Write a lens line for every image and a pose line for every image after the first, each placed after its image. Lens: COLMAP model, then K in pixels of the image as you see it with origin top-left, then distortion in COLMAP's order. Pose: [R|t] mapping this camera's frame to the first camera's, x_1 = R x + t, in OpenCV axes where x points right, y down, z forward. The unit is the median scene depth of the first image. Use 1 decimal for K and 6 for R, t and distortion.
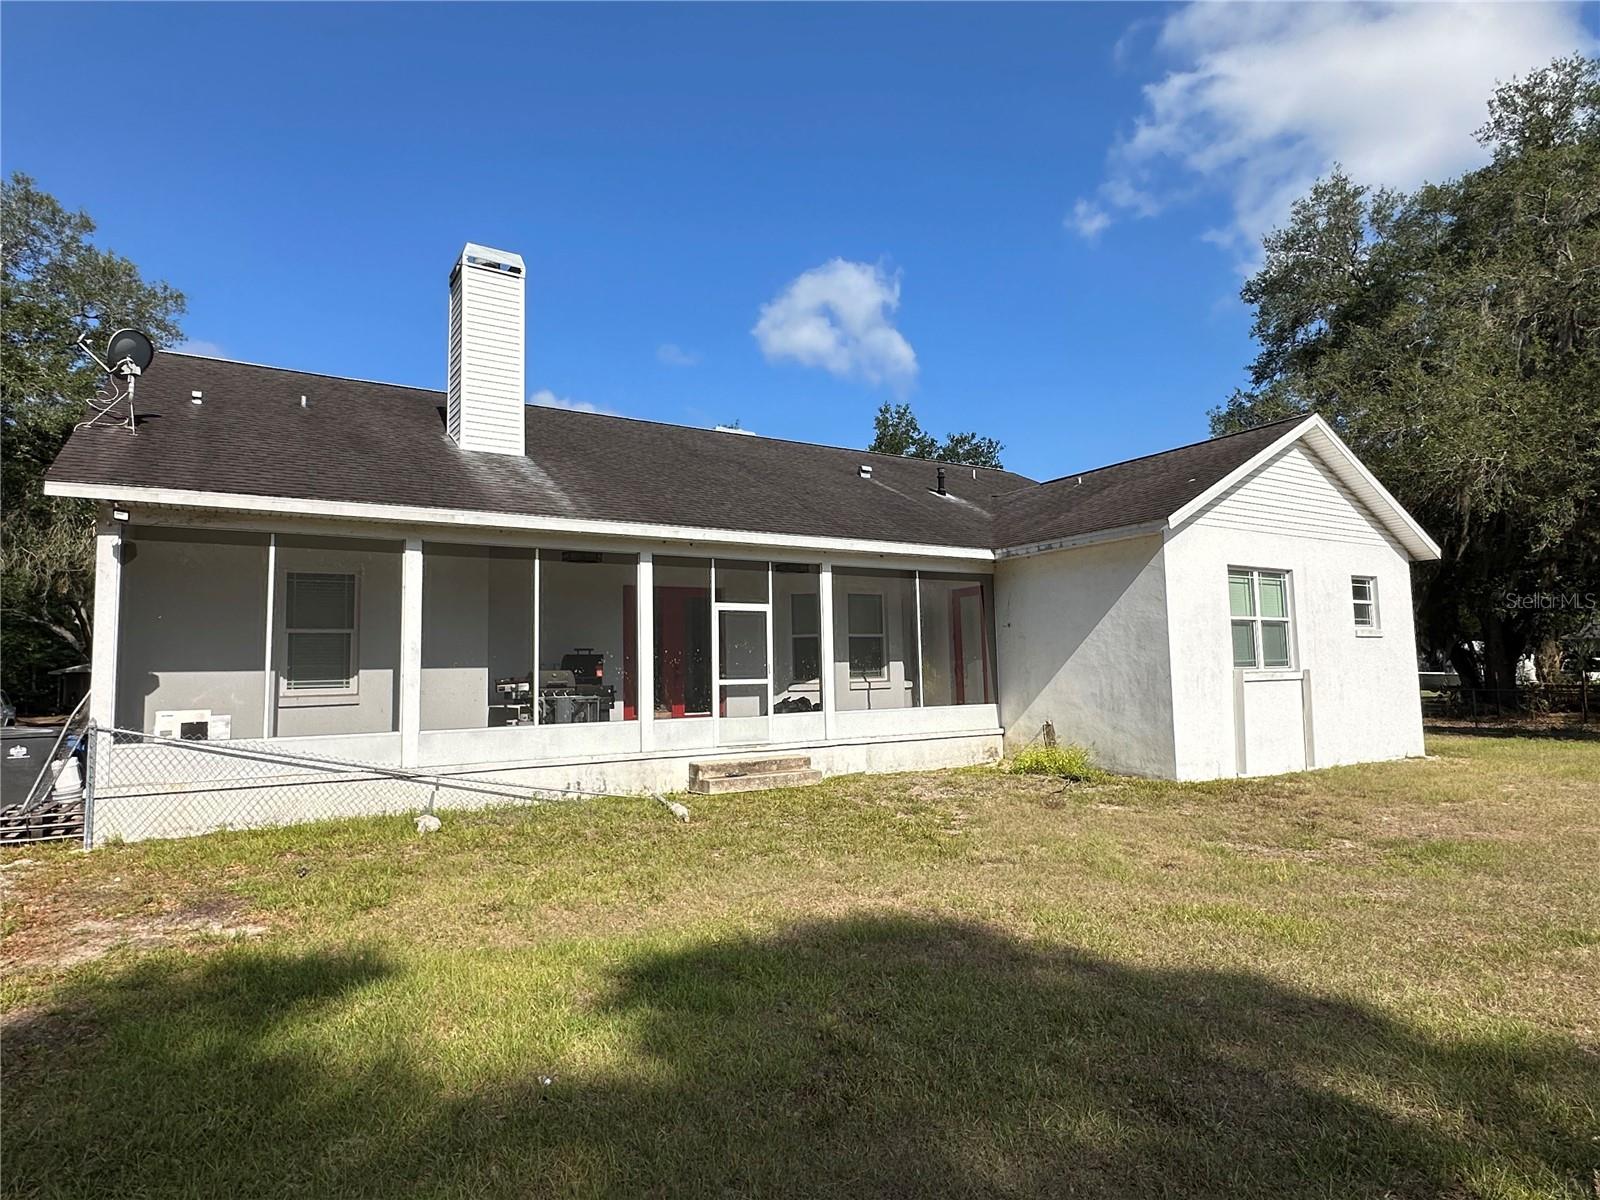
lens RADIAL K [[906.7, 0, 800.0], [0, 906.7, 600.0], [0, 0, 1]] dist [-0.001453, -0.000681]
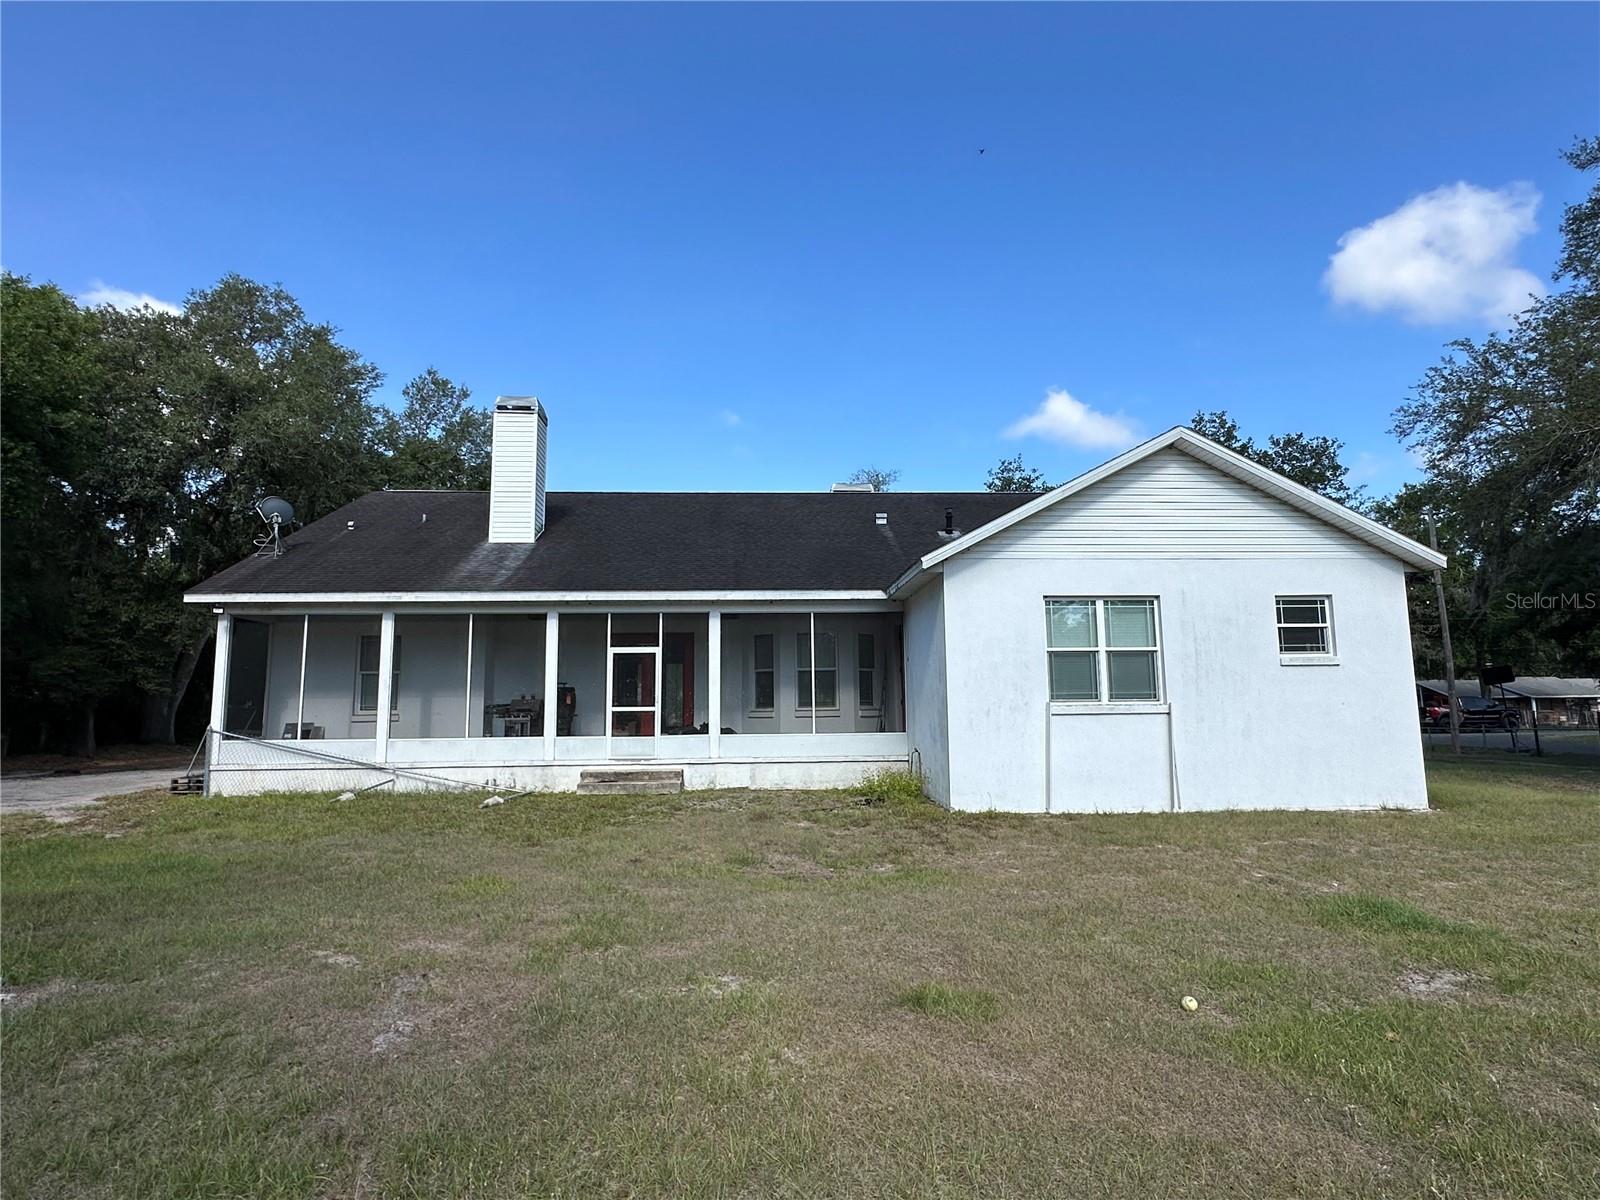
lens RADIAL K [[882.1, 0, 800.0], [0, 882.1, 600.0], [0, 0, 1]] dist [-0.004516, -0.000555]
pose [[0.875447, -0.047694, -0.480956, 0.730605], [0.032639, 0.998681, -0.039624, -0.005577], [0.482211, 0.018990, 0.875849, 0.026823]]
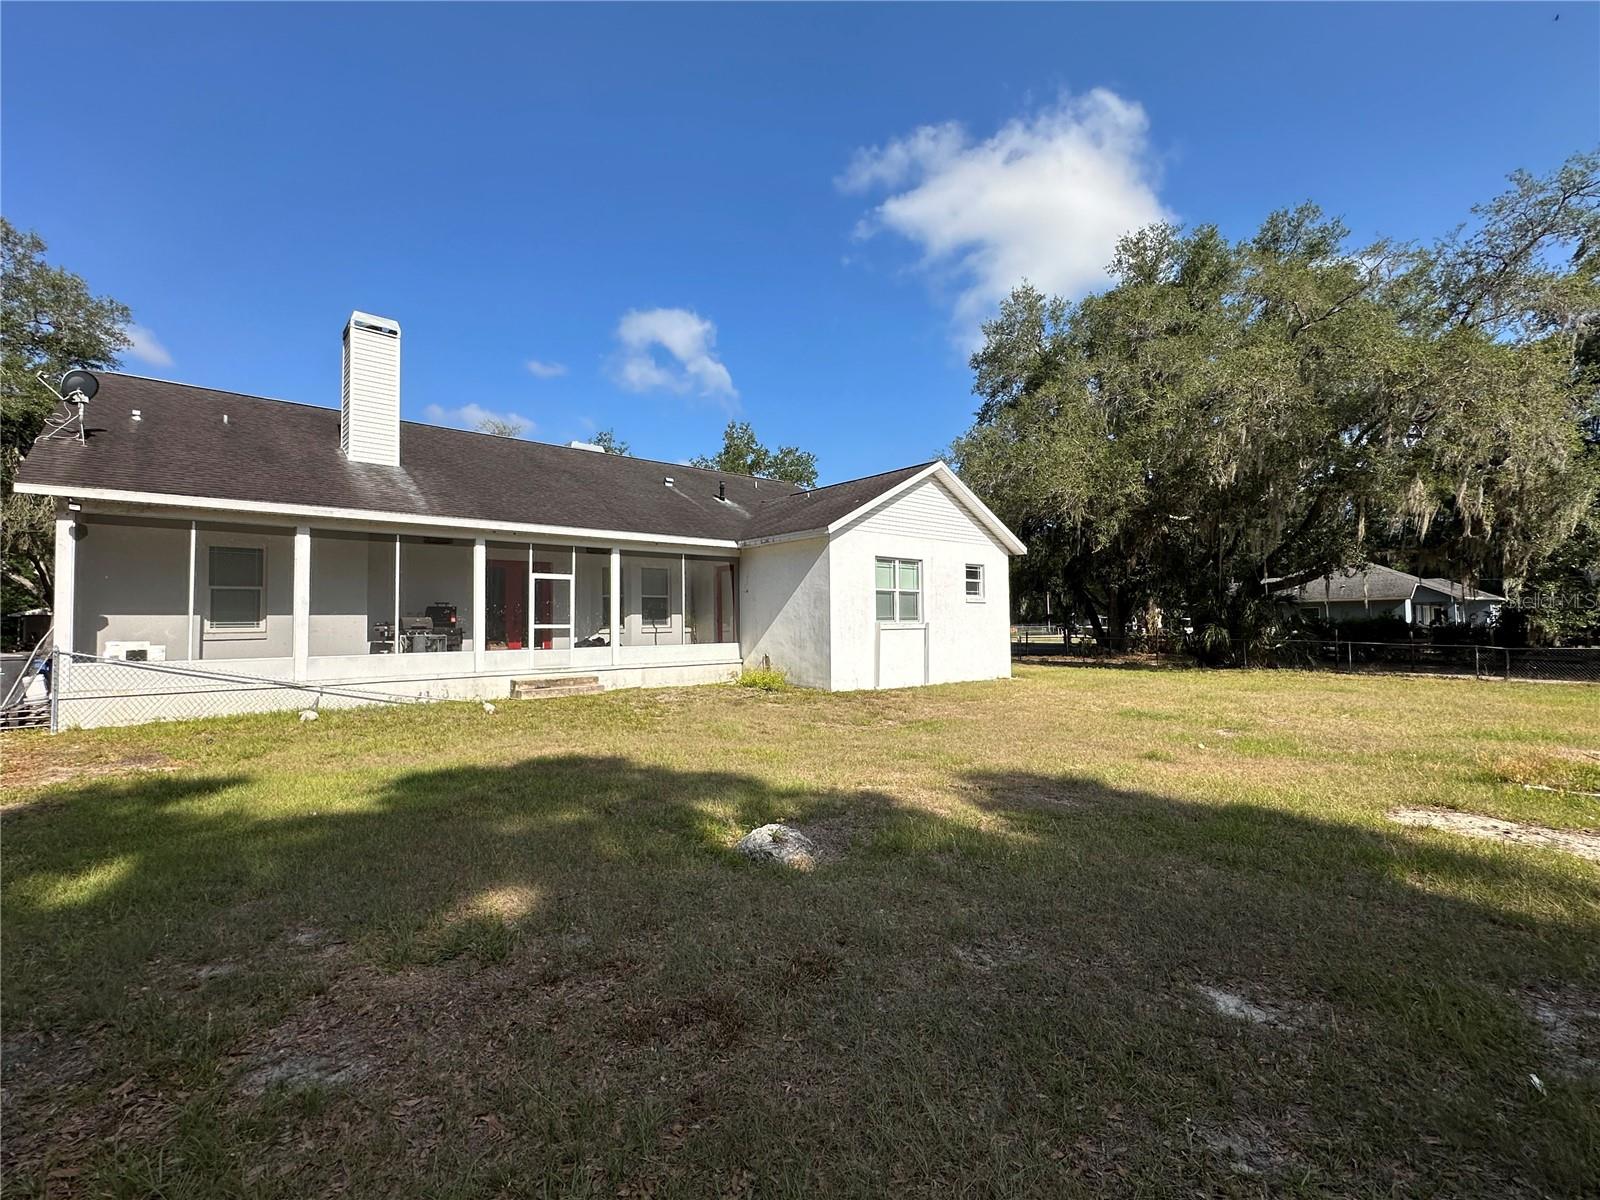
lens RADIAL K [[704.5, 0, 800.0], [0, 704.5, 600.0], [0, 0, 1]] dist [-0.002225, -0.000494]
pose [[0.987840, 0.015791, 0.154673, 0.158641], [-0.023053, 0.998709, 0.045269, -0.015268], [-0.153758, -0.048284, 0.986928, -0.207536]]
